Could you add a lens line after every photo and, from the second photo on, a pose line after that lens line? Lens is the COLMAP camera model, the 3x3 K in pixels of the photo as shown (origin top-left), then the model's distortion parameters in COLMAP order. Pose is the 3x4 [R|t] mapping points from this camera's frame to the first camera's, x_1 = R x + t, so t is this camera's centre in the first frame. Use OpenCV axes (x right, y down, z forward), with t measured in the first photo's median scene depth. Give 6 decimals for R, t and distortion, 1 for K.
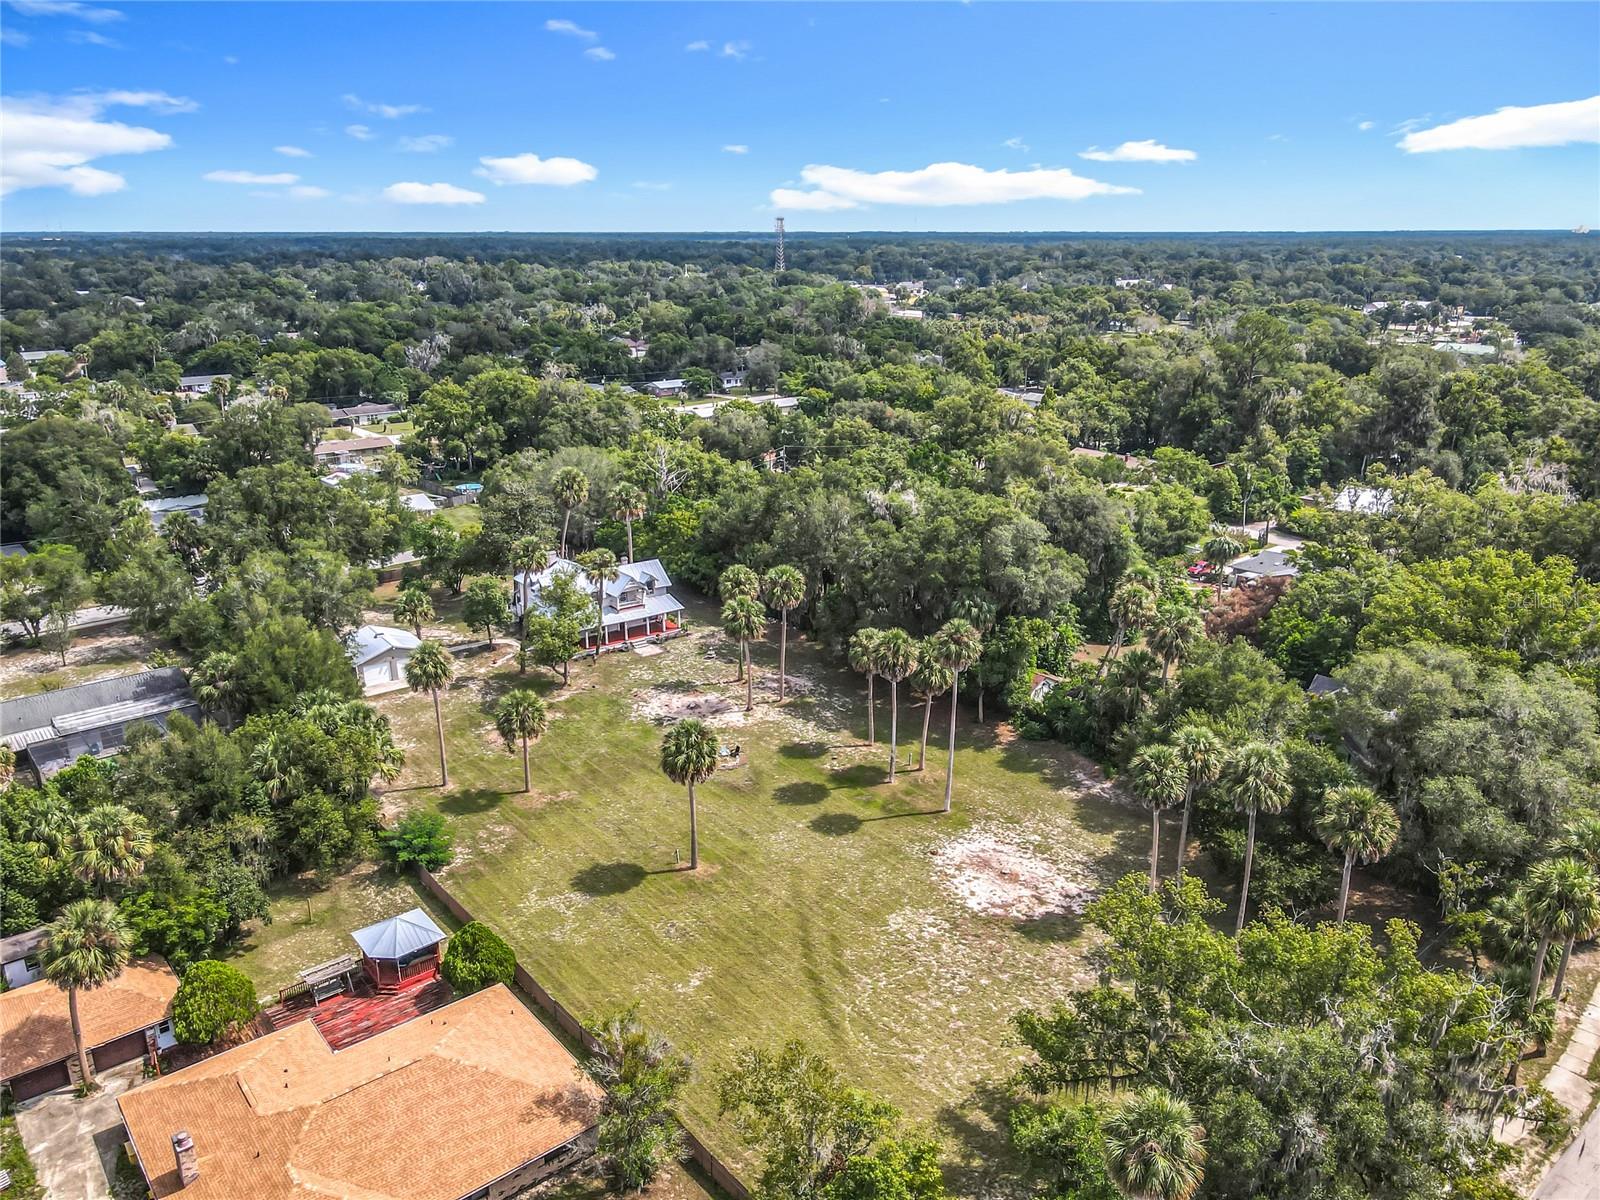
lens RADIAL K [[1143.1, 0, 798.3], [0, 1143.1, 602.4], [0, 0, 1]] dist [0.029869, 0.005916]
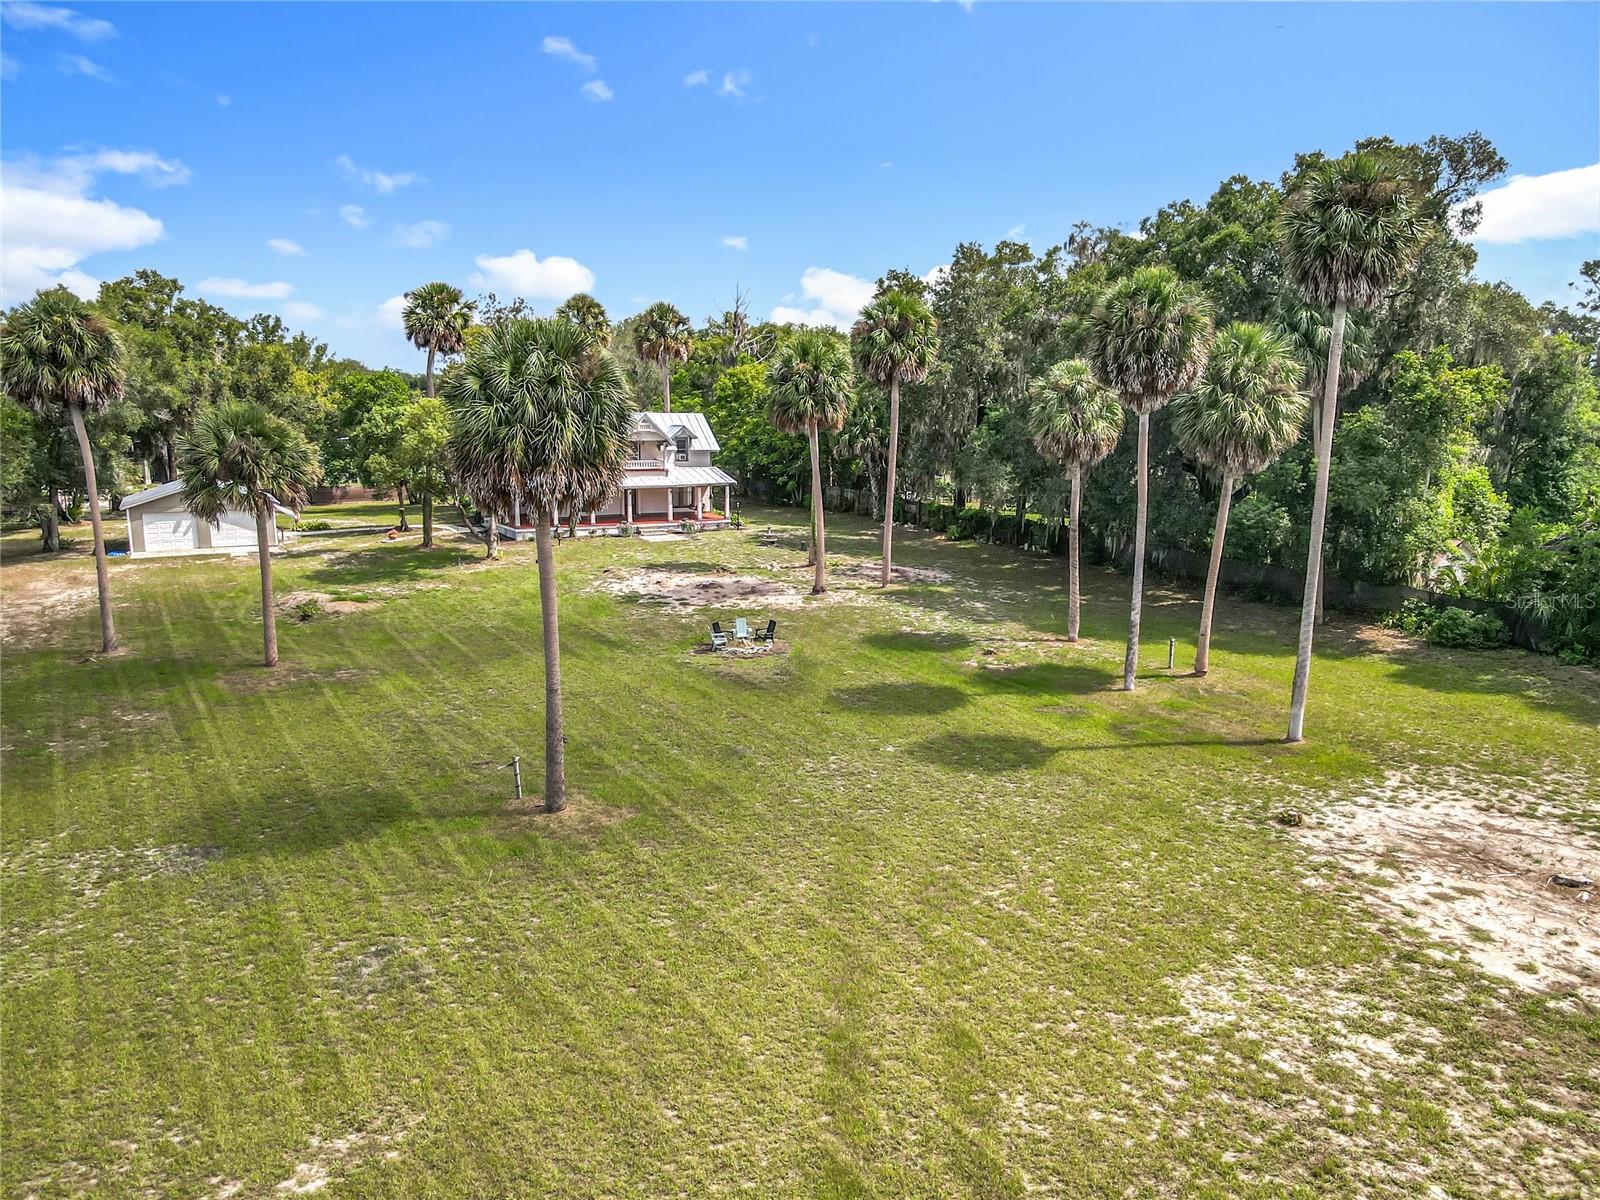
lens RADIAL K [[1143.1, 0, 801.8], [0, 1143.1, 596.7], [0, 0, 1]] dist [0.029869, 0.005916]
pose [[0.989408, 0.027627, -0.142506, 0.025443], [-0.046801, 0.990010, -0.133006, 0.196153], [0.137408, 0.138267, 0.980817, 0.622928]]
